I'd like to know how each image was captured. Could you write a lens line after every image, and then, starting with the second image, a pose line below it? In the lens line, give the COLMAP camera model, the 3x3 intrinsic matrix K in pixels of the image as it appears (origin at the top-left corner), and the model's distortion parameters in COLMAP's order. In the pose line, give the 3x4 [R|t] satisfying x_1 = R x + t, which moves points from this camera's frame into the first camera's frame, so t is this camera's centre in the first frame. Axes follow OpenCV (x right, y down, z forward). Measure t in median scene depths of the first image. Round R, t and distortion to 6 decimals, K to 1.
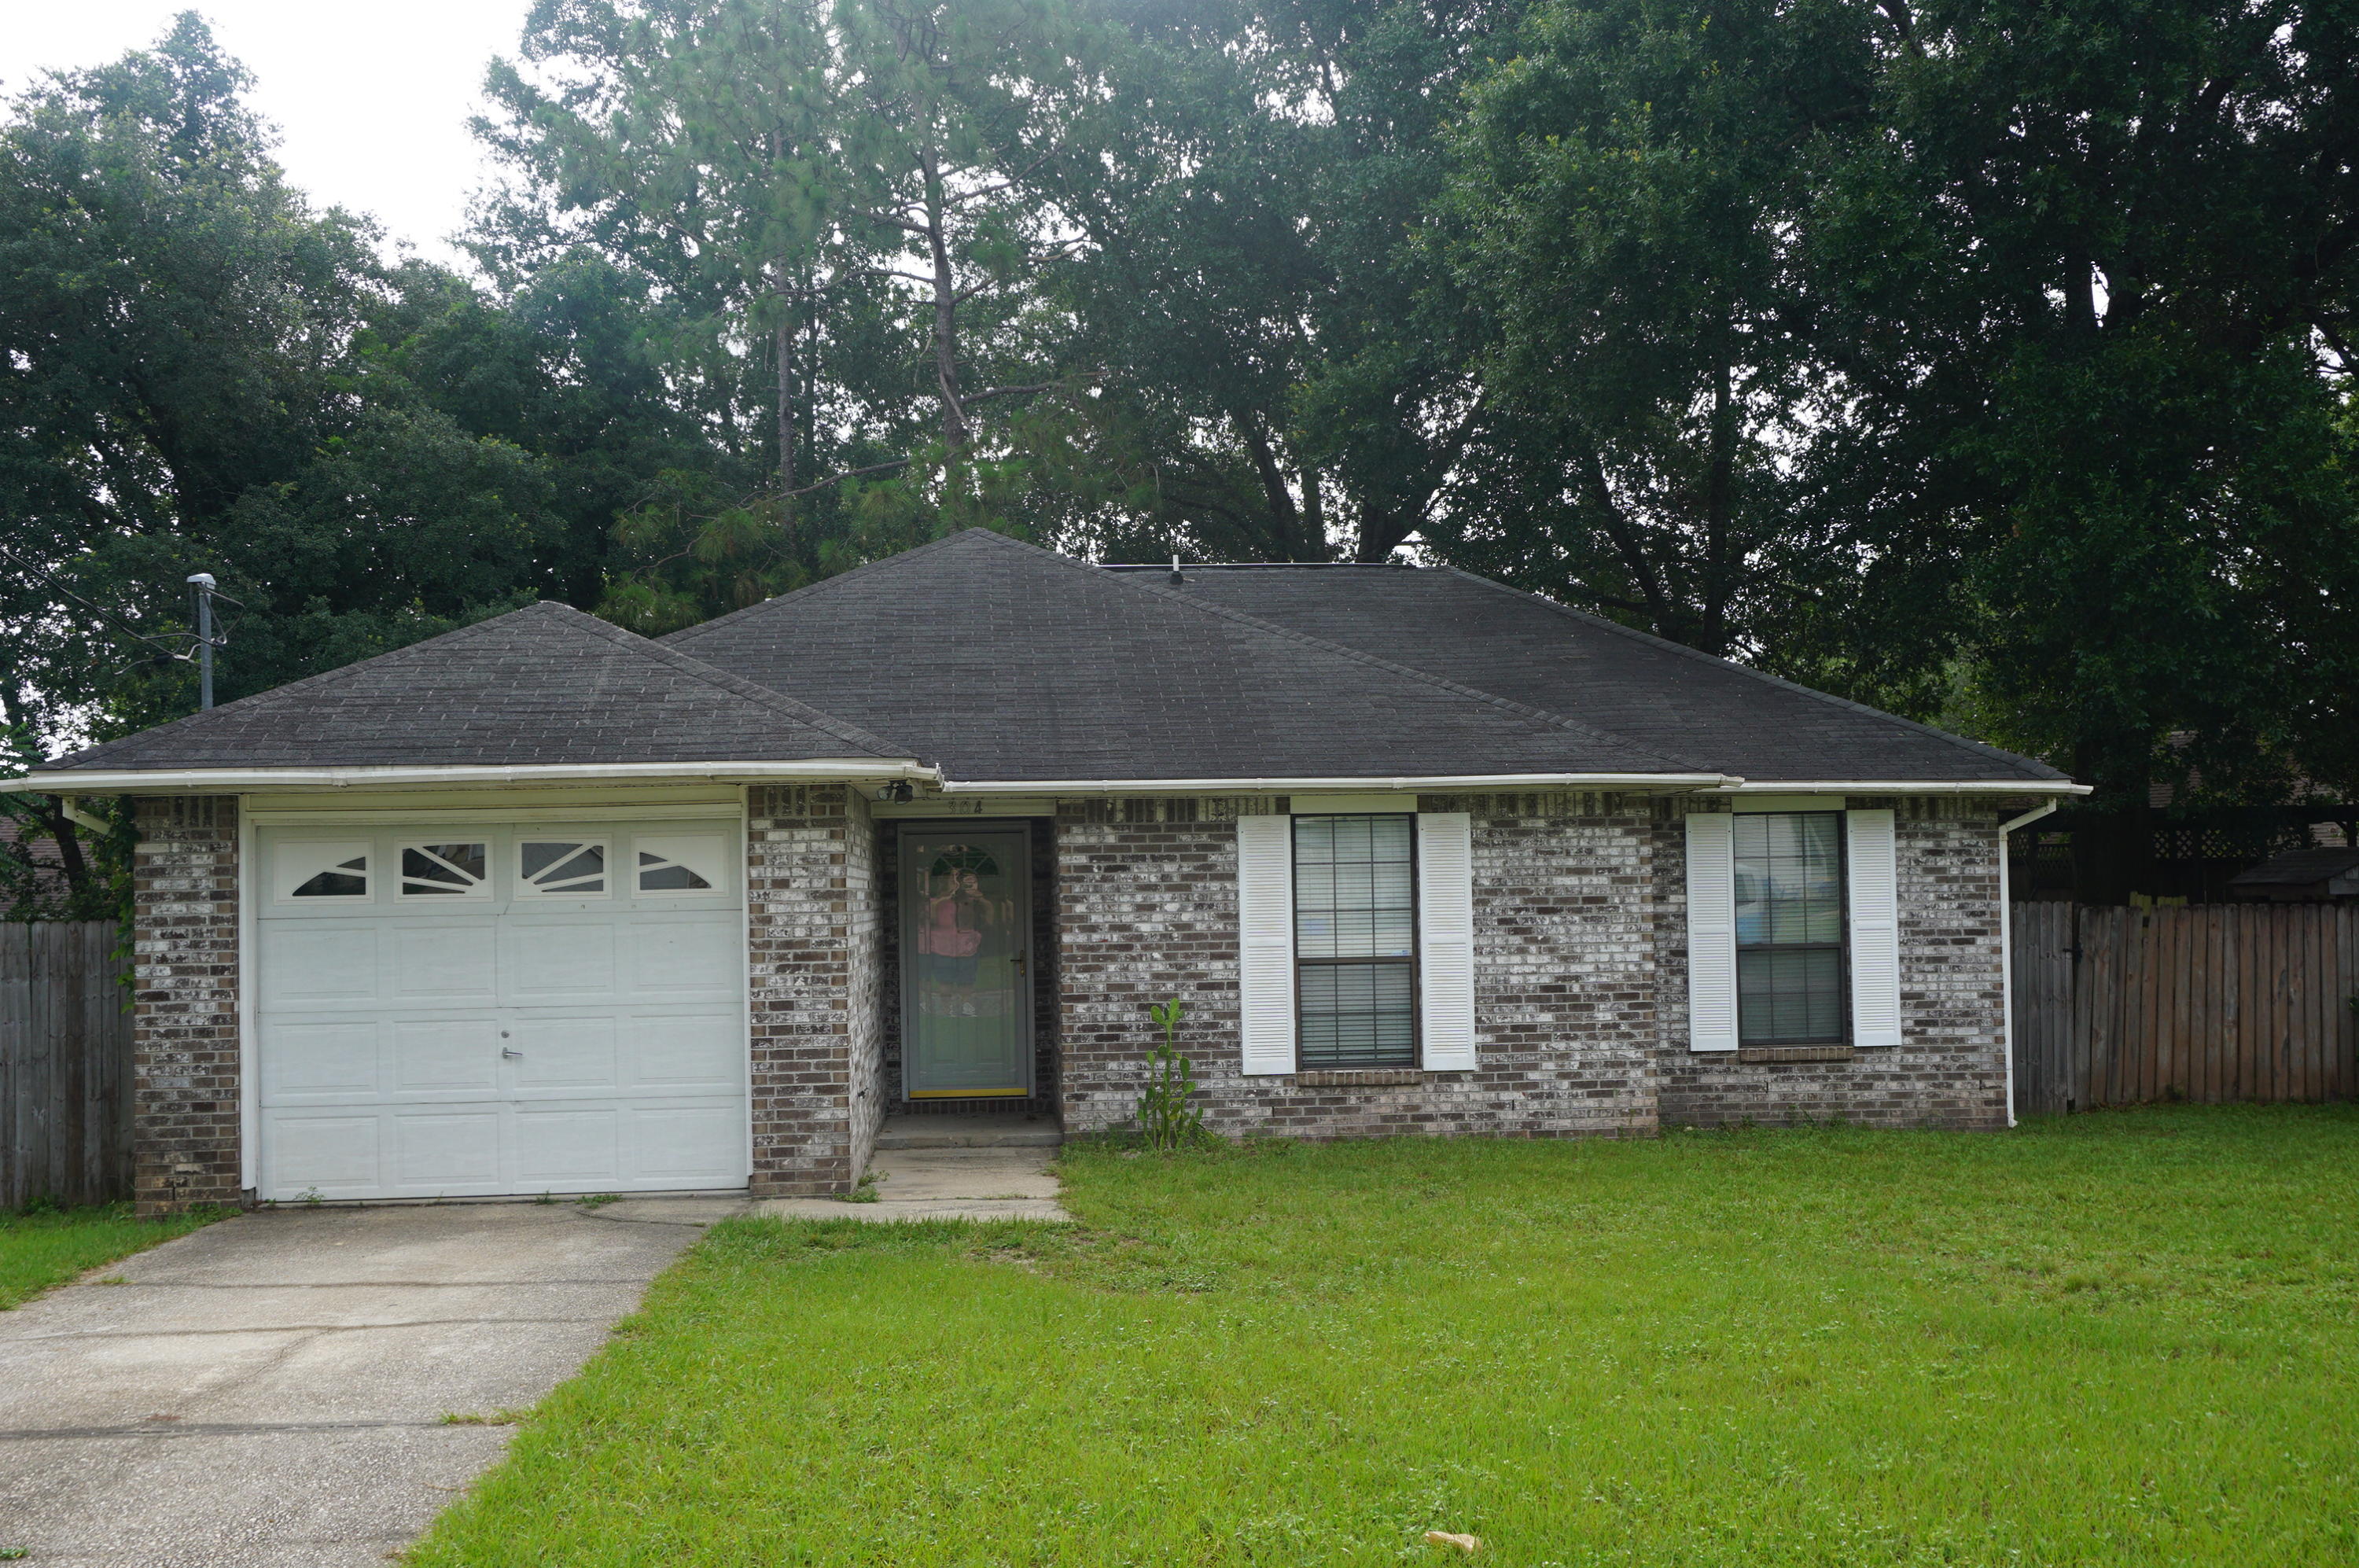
lens RADIAL K [[2428.1, 0, 1178.8], [0, 2428.1, 760.7], [0, 0, 1]] dist [-0.024998, 0.024210]
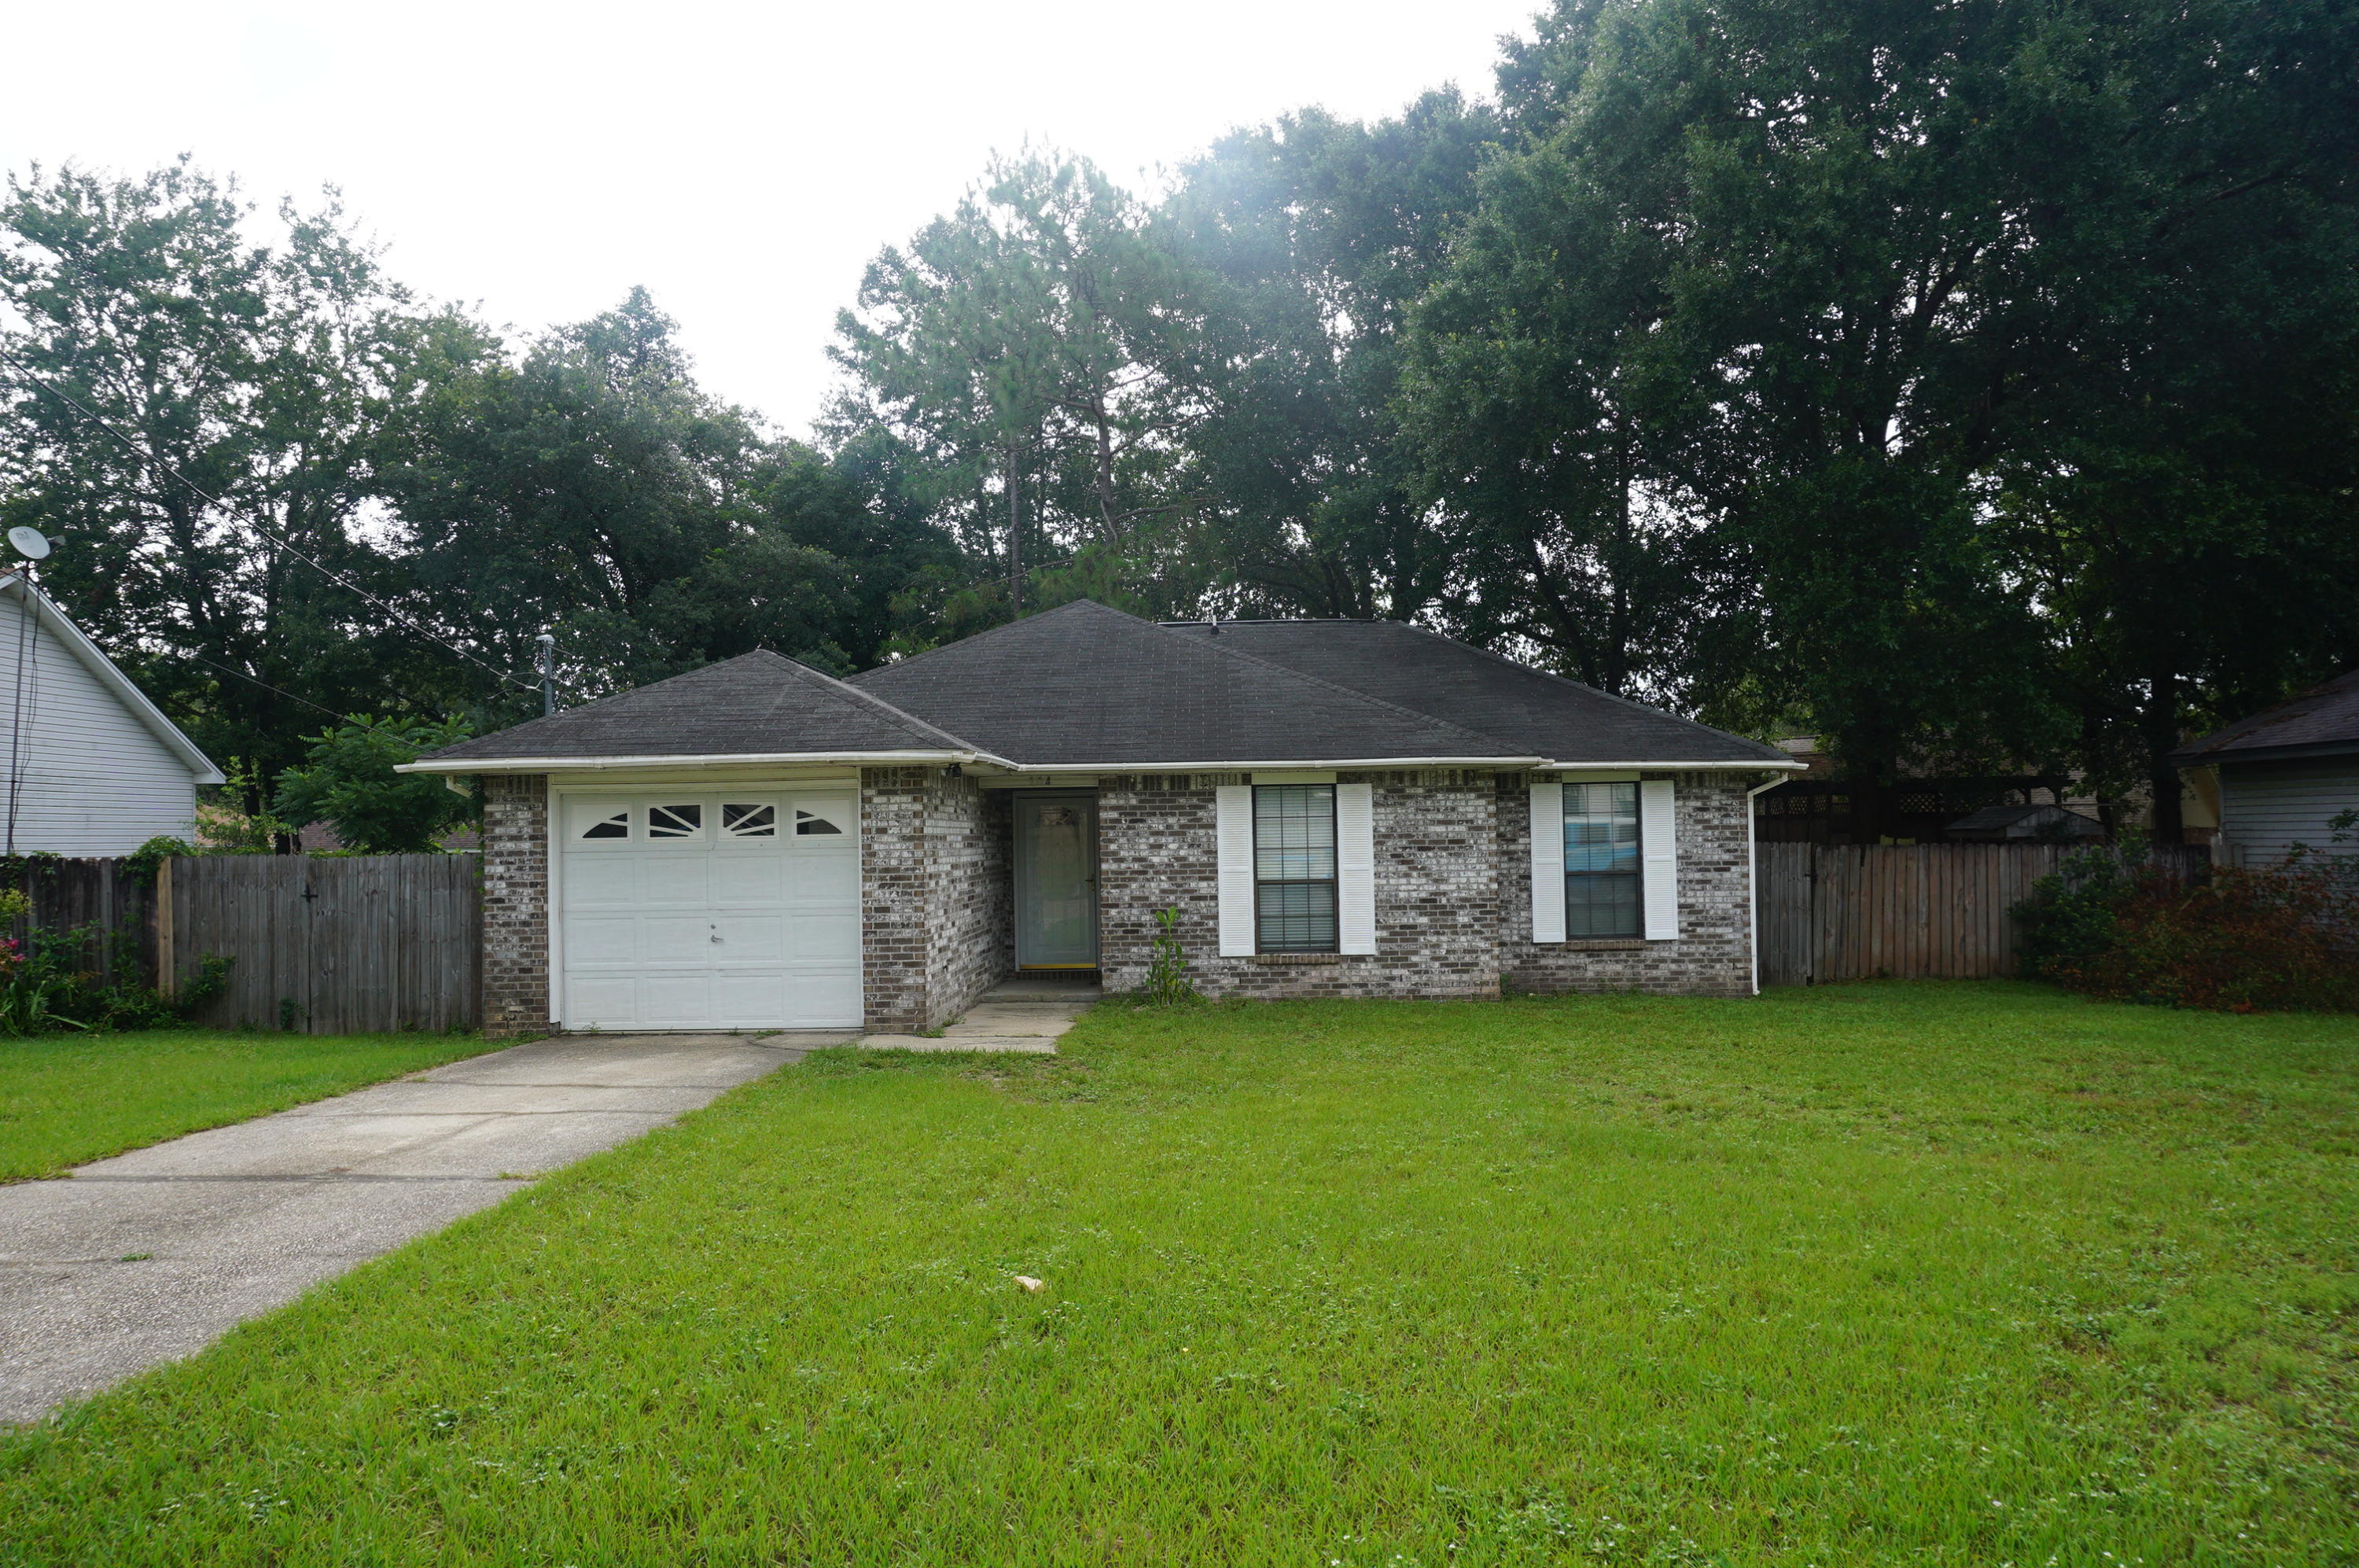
lens RADIAL K [[1561.8, 0, 1179.0], [0, 1561.8, 761.5], [0, 0, 1]] dist [-0.059038, 0.040840]
pose [[0.994652, -0.003927, -0.103211, 0.100493], [0.004687, 0.999964, 0.007128, 0.000387], [0.103179, -0.007574, 0.994634, 0.026689]]
